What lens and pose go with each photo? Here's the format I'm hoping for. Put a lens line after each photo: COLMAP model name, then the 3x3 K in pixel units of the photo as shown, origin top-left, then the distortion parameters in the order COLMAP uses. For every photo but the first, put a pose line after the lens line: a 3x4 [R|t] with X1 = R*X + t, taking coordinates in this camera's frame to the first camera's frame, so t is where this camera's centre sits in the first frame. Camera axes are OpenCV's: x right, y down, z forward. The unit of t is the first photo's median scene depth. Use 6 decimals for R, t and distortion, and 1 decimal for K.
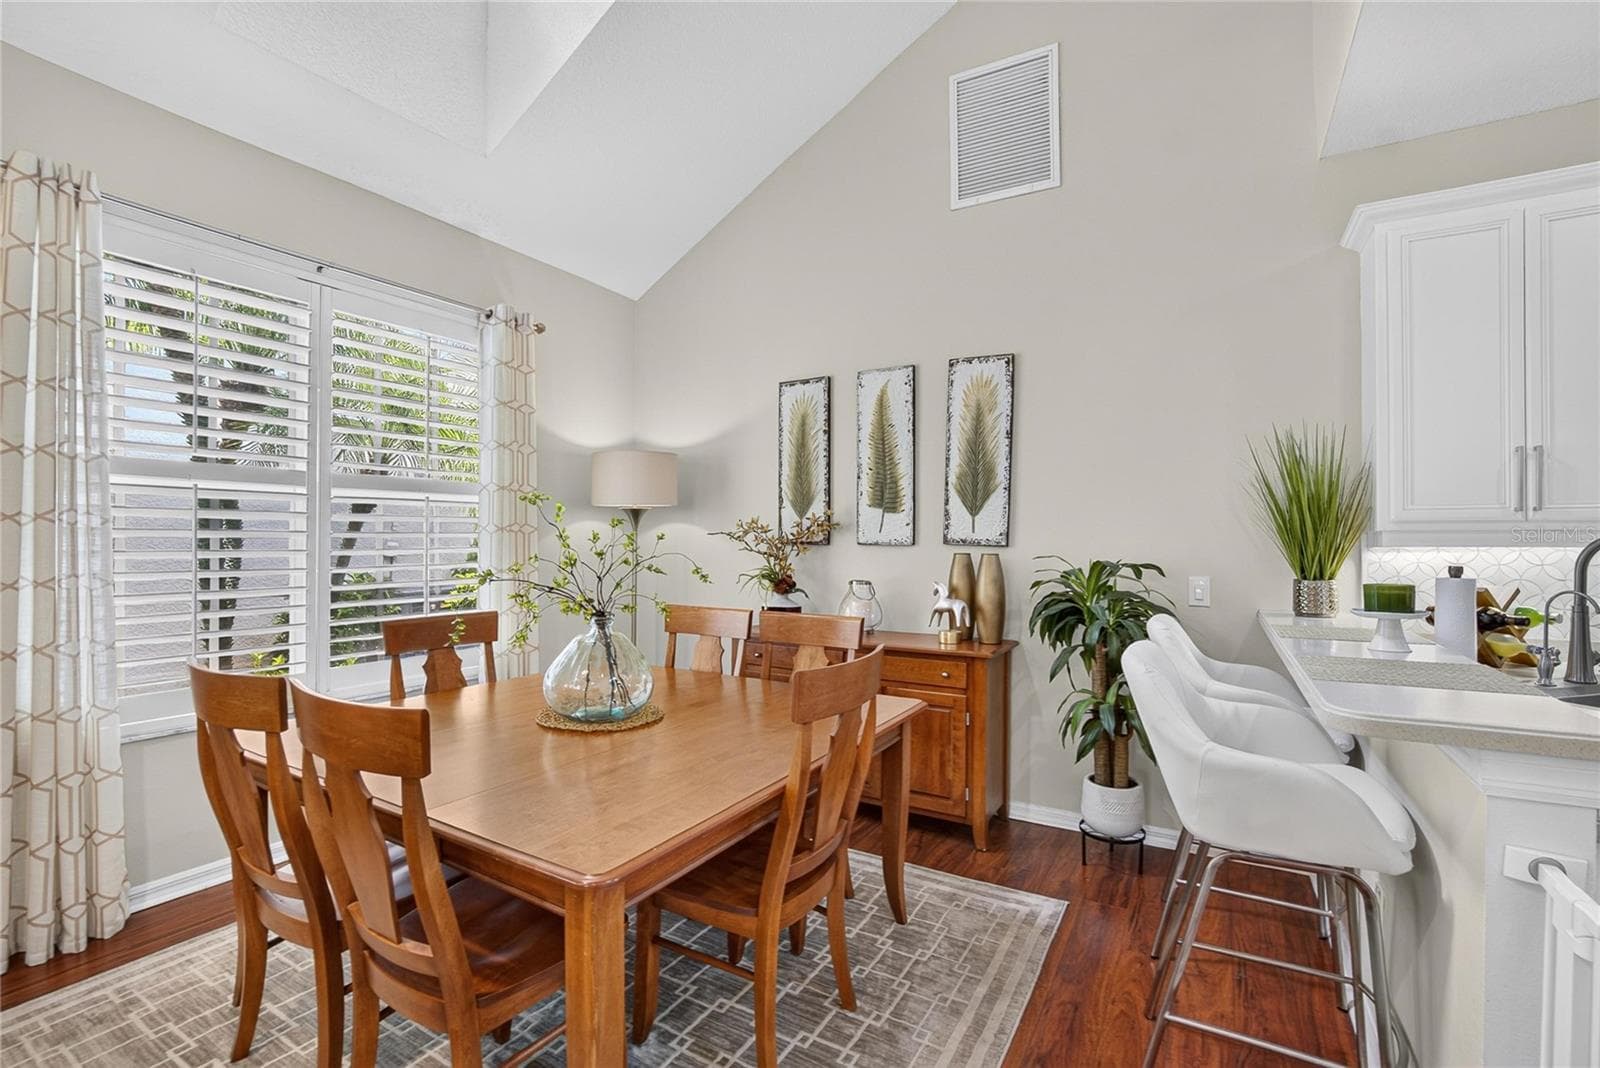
lens RADIAL K [[719.8, 0, 791.9], [0, 719.8, 536.3], [0, 0, 1]] dist [-0.023717, 0.001131]
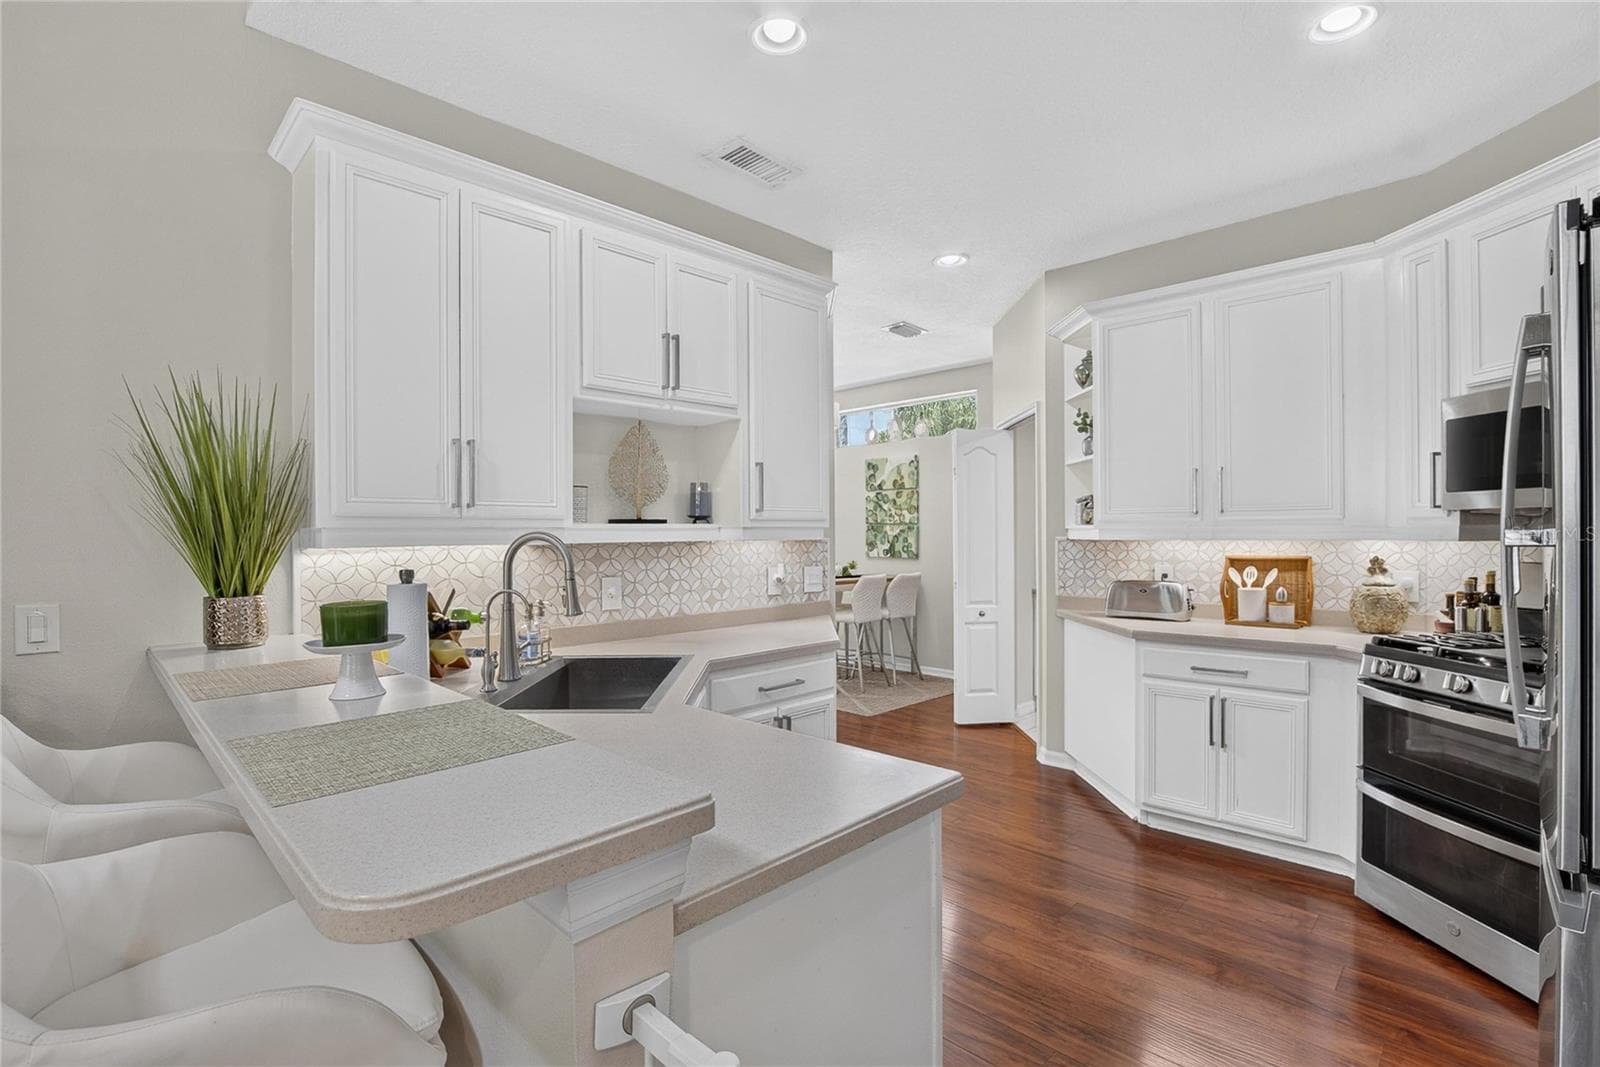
lens RADIAL K [[727.4, 0, 797.4], [0, 727.4, 541.6], [0, 0, 1]] dist [-0.034442, 0.002205]
pose [[0.245168, -0.013947, 0.969380, 0.139395], [0.007529, 0.999894, 0.012482, 0.000828], [-0.969451, 0.004238, 0.245247, 0.213179]]
